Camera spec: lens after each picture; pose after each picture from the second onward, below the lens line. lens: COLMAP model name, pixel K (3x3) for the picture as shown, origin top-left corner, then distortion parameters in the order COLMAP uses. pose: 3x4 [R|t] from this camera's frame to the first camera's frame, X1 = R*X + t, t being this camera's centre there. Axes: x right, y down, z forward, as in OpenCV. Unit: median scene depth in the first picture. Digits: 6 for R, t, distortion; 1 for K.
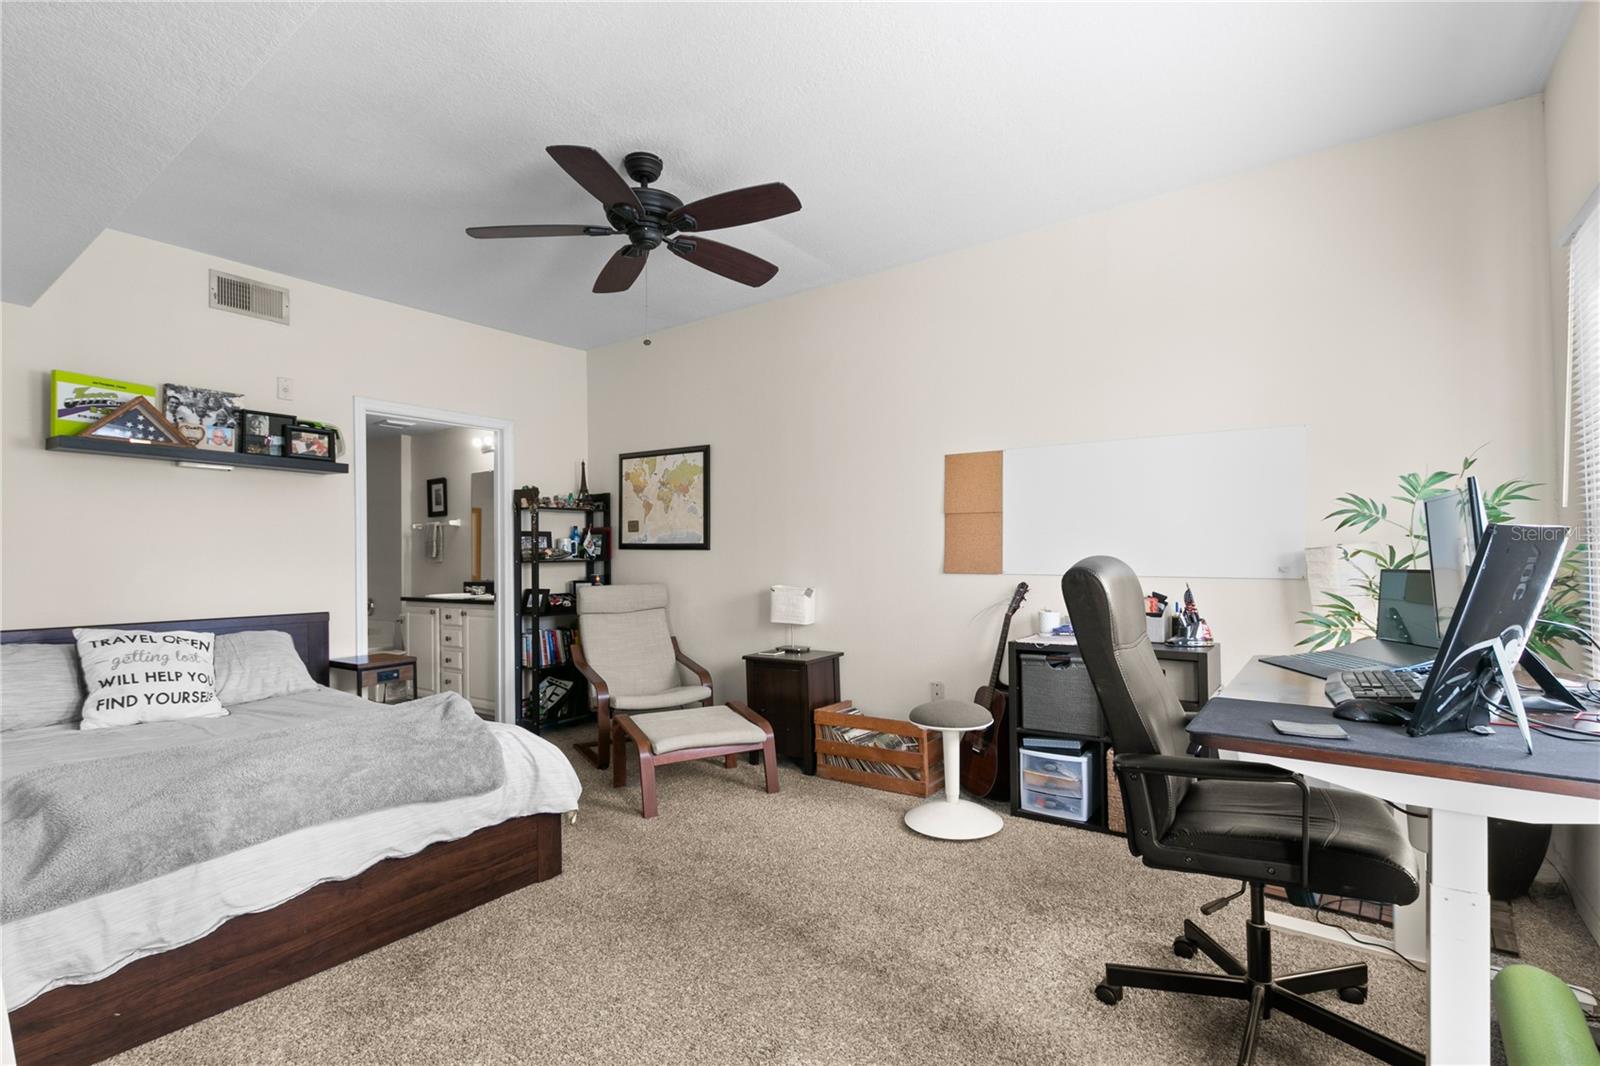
lens RADIAL K [[740.6, 0, 793.1], [0, 740.6, 548.6], [0, 0, 1]] dist [0.013167, -0.004606]
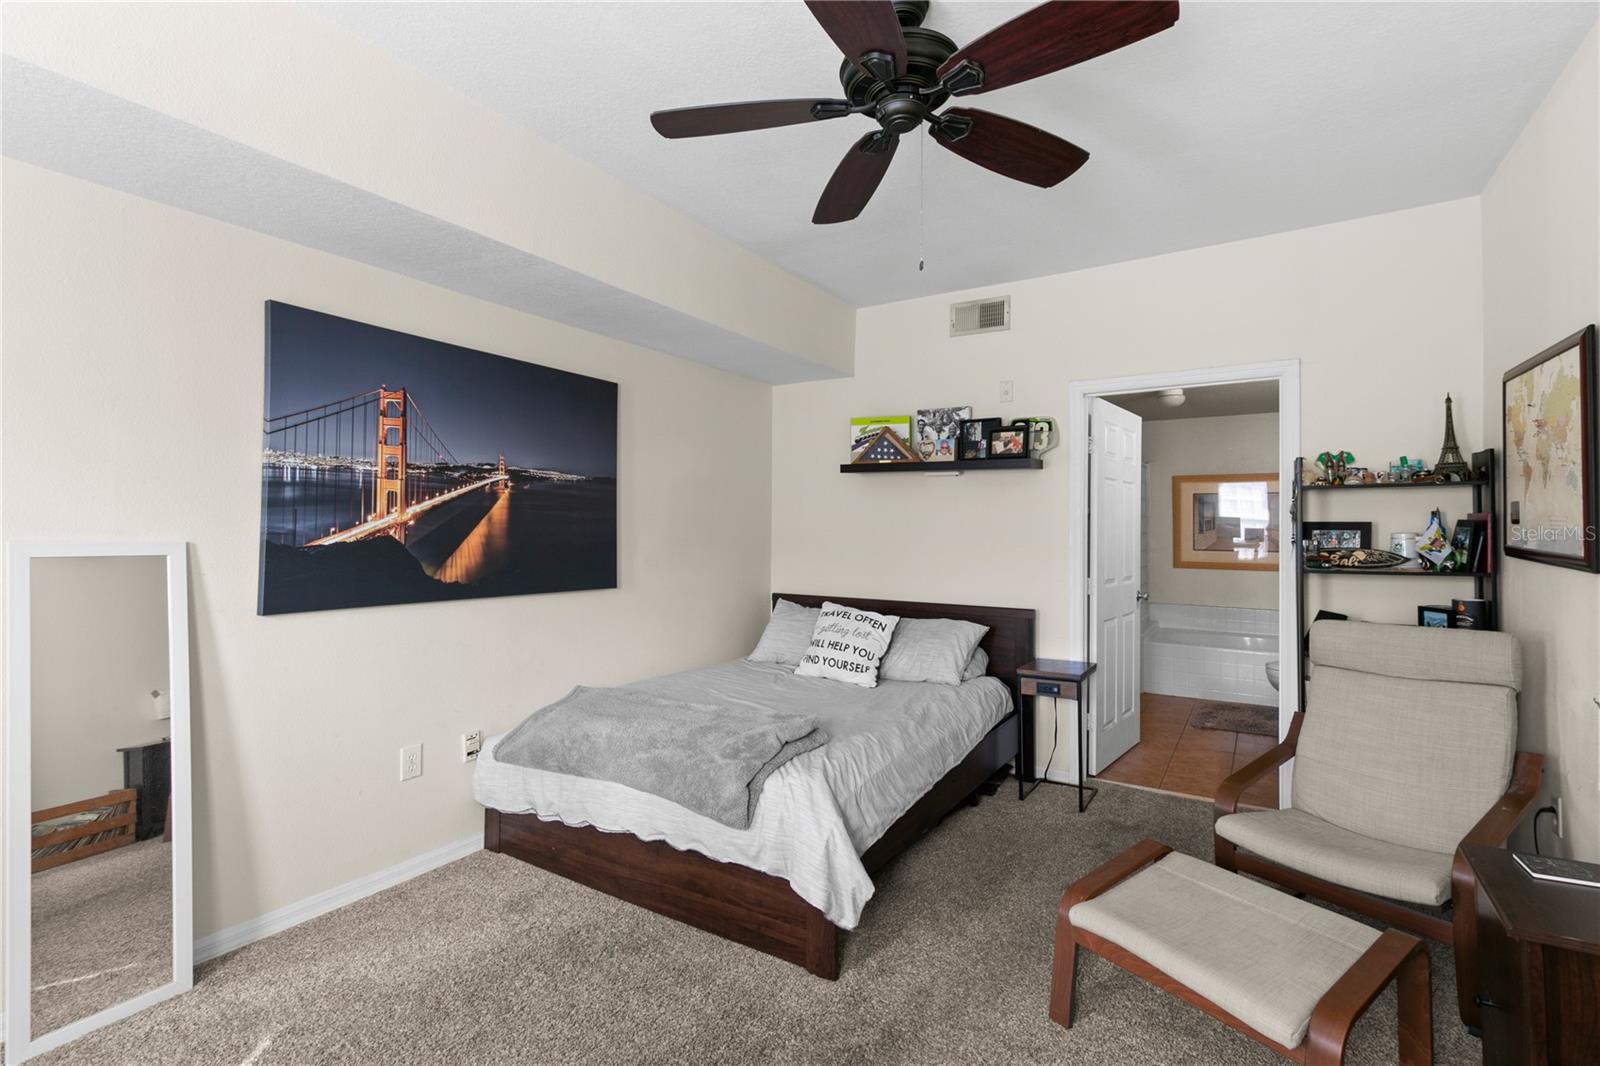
lens RADIAL K [[740.6, 0, 790.8], [0, 740.6, 516.2], [0, 0, 1]] dist [0.013167, -0.004606]
pose [[0.079207, 0.000825, -0.996858, 0.360348], [0.009575, 0.999953, 0.001589, -0.047597], [0.996812, -0.009671, 0.079195, 0.667670]]
